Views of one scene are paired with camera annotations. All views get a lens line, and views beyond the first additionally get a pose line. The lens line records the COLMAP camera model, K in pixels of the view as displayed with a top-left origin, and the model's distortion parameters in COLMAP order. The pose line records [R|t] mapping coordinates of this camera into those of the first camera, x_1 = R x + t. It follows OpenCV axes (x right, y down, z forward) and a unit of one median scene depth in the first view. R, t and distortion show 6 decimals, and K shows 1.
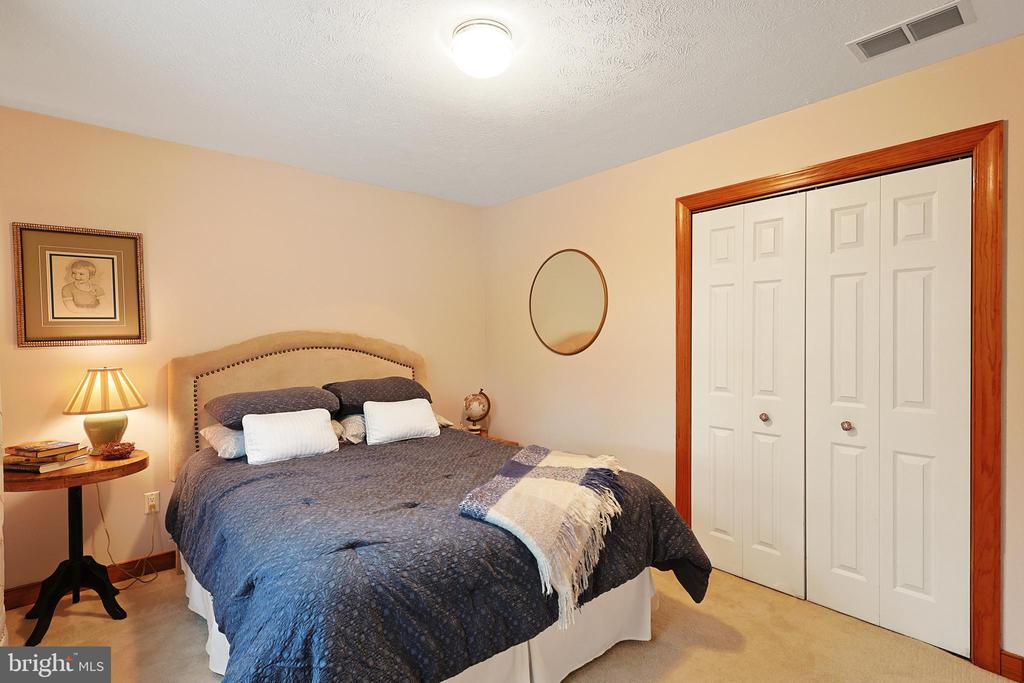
lens RADIAL K [[514.9, 0, 509.4], [0, 514.9, 336.0], [0, 0, 1]] dist [0.011095, -0.000323]
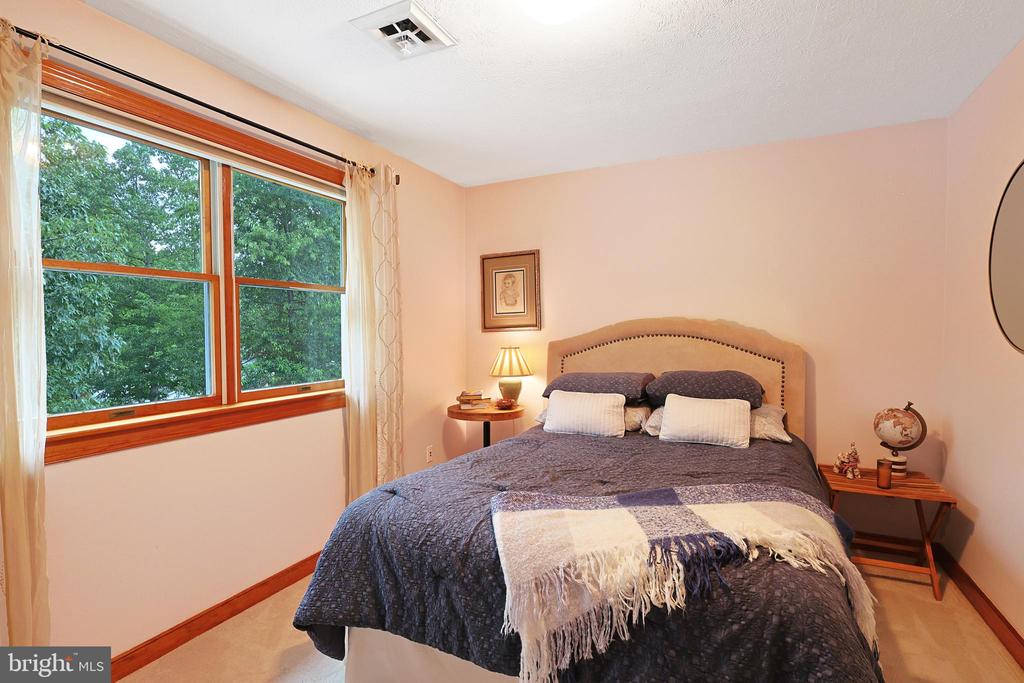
lens RADIAL K [[496.9, 0, 509.9], [0, 496.9, 354.2], [0, 0, 1]] dist [0.018776, 0.000095]
pose [[0.385878, 0.048768, -0.921260, 0.498411], [0.008523, 0.998371, 0.056419, 0.003290], [0.922511, -0.029622, 0.384833, 0.444030]]
